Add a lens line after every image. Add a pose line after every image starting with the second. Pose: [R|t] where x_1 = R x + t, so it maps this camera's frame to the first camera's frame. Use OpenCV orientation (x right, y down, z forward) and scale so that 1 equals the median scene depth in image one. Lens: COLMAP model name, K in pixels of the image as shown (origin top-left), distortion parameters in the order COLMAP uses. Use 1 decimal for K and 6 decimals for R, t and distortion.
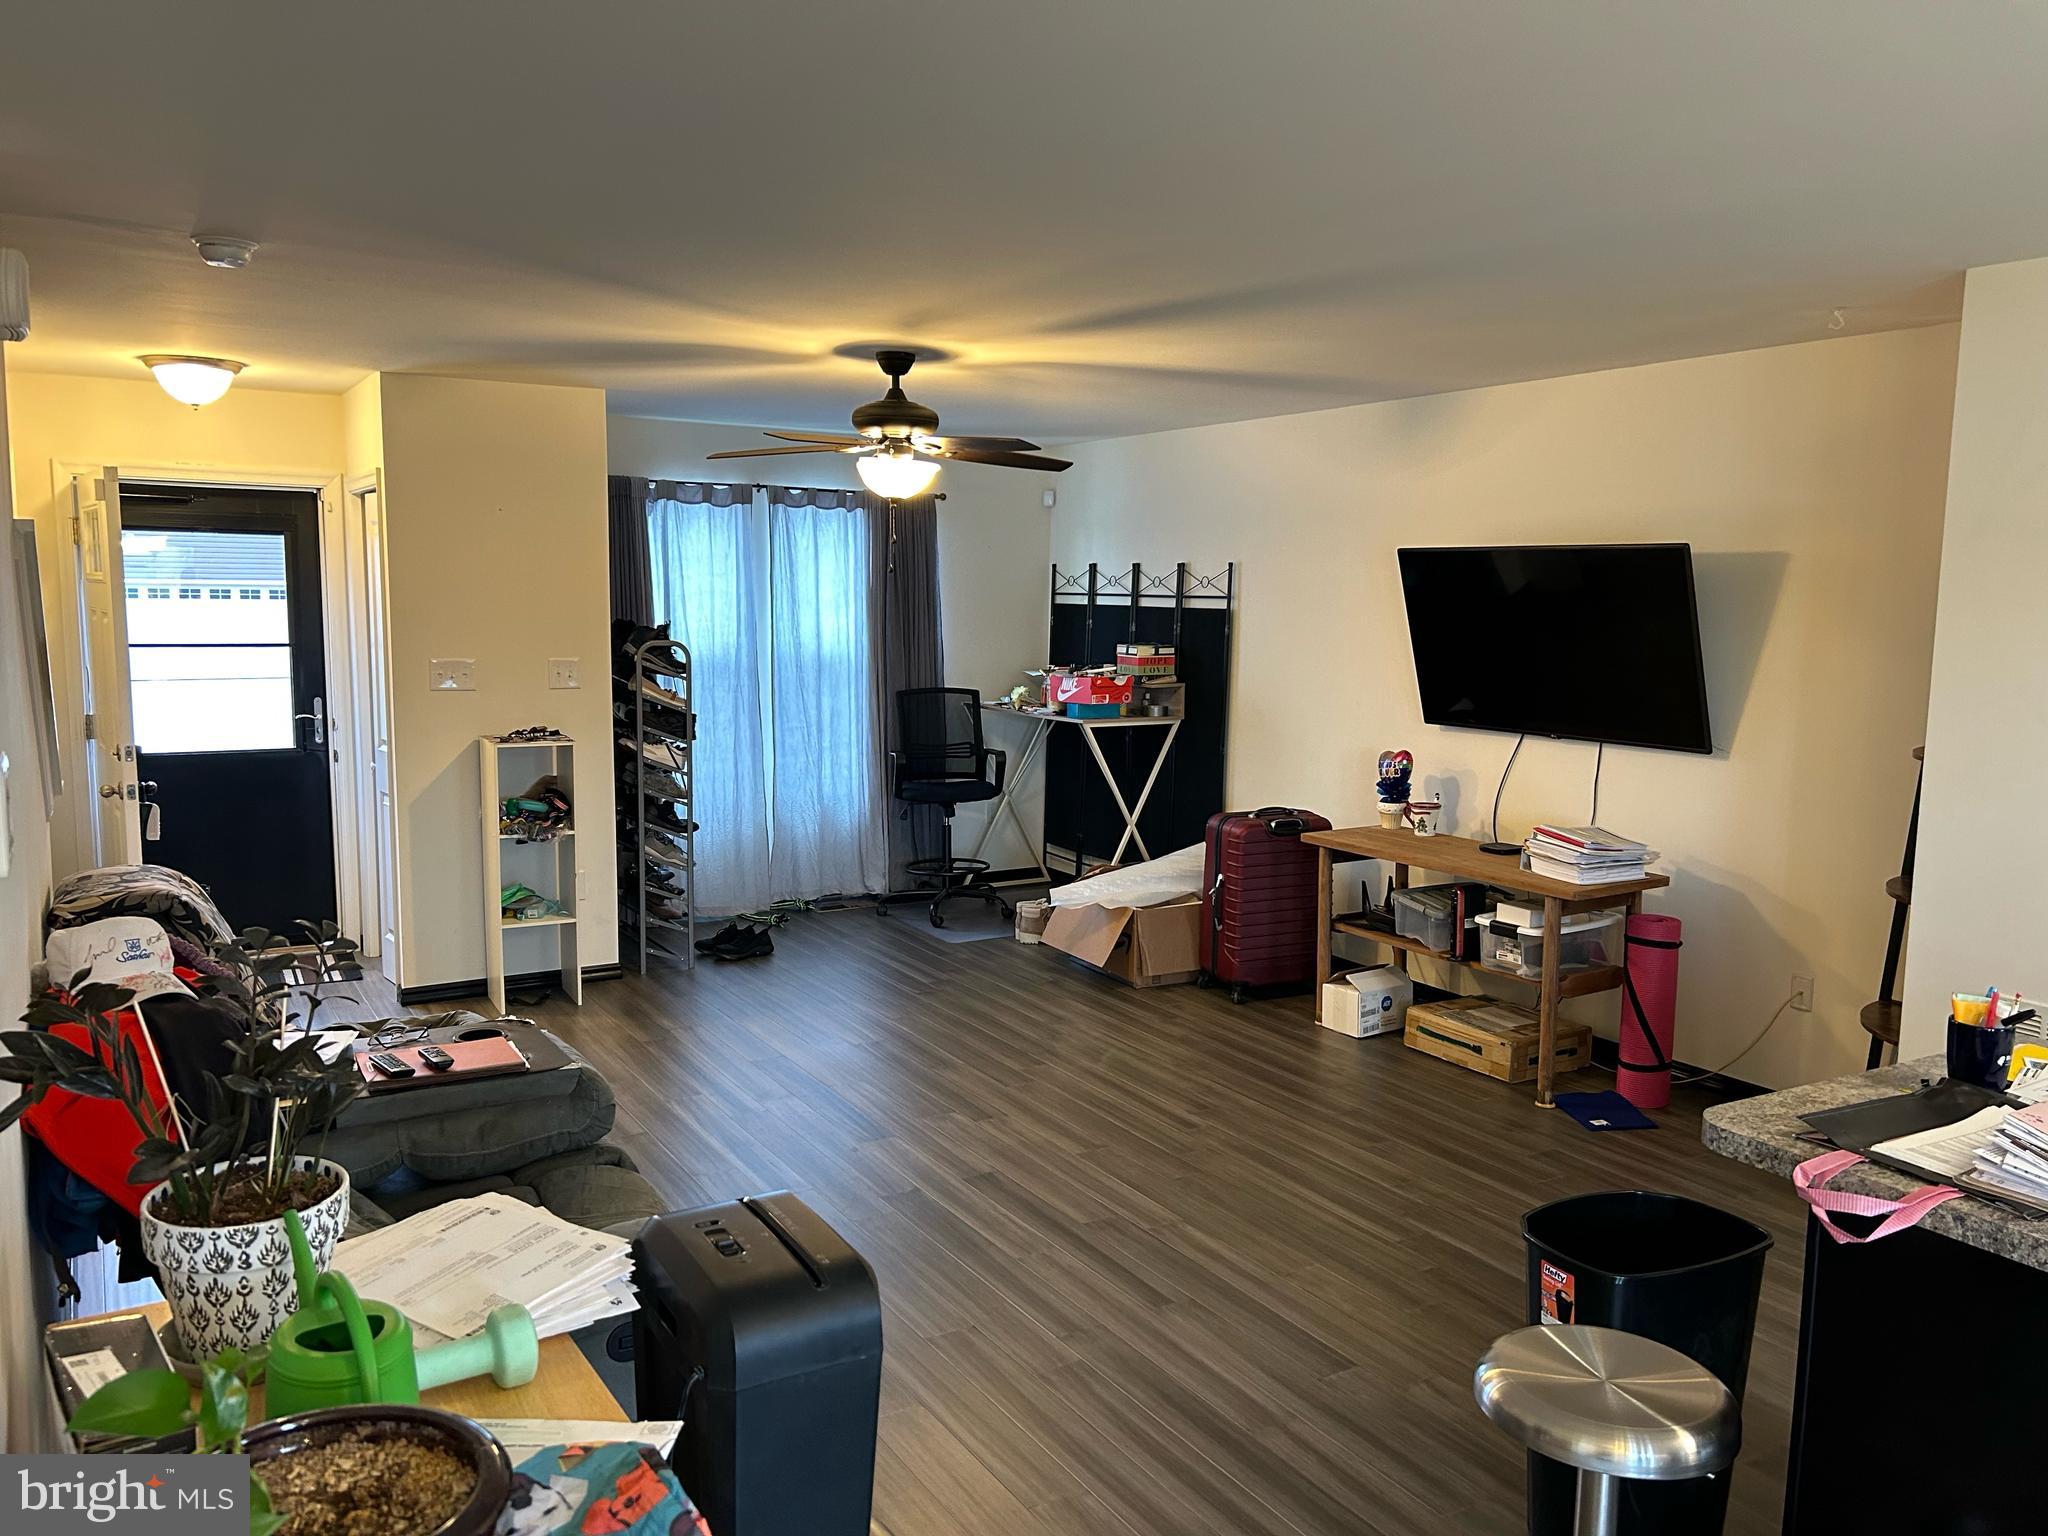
lens RADIAL K [[1540.4, 0, 1011.3], [0, 1540.4, 789.8], [0, 0, 1]] dist [0.060512, -0.050628]
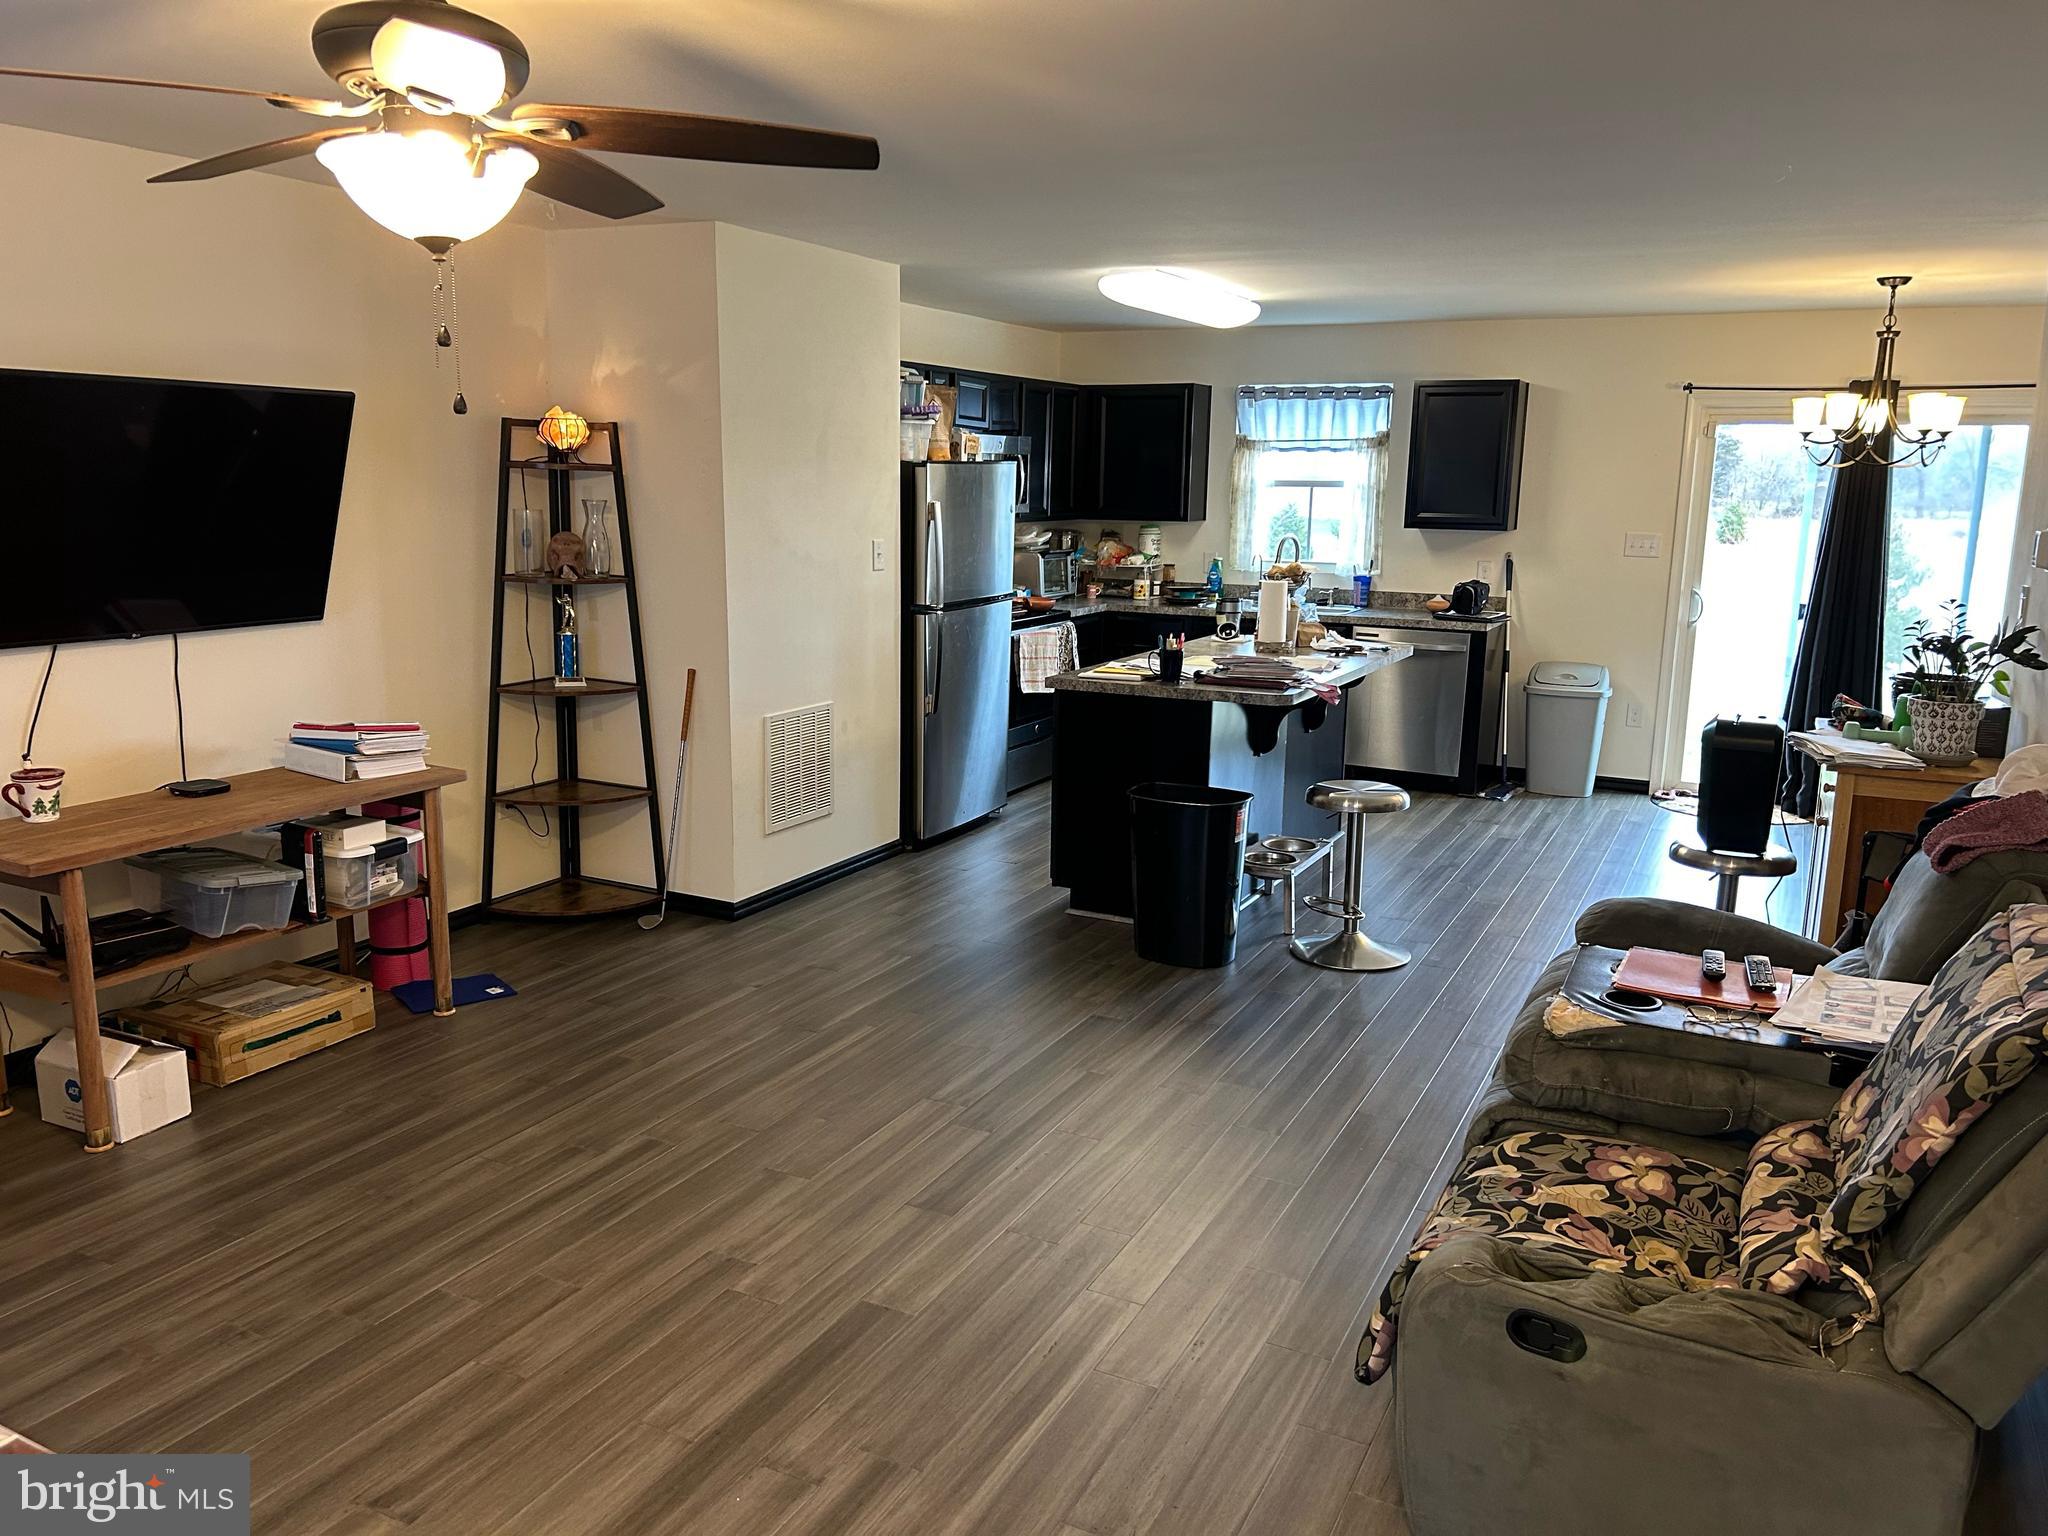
lens RADIAL K [[1551.6, 0, 1024.0], [0, 1551.6, 768.0], [0, 0, 1]] dist [0.034270, -0.057344]
pose [[-0.547433, -0.180144, 0.817230, -0.569016], [0.087388, 0.958911, 0.269913, -0.154094], [-0.832274, 0.219175, -0.509197, 1.144140]]
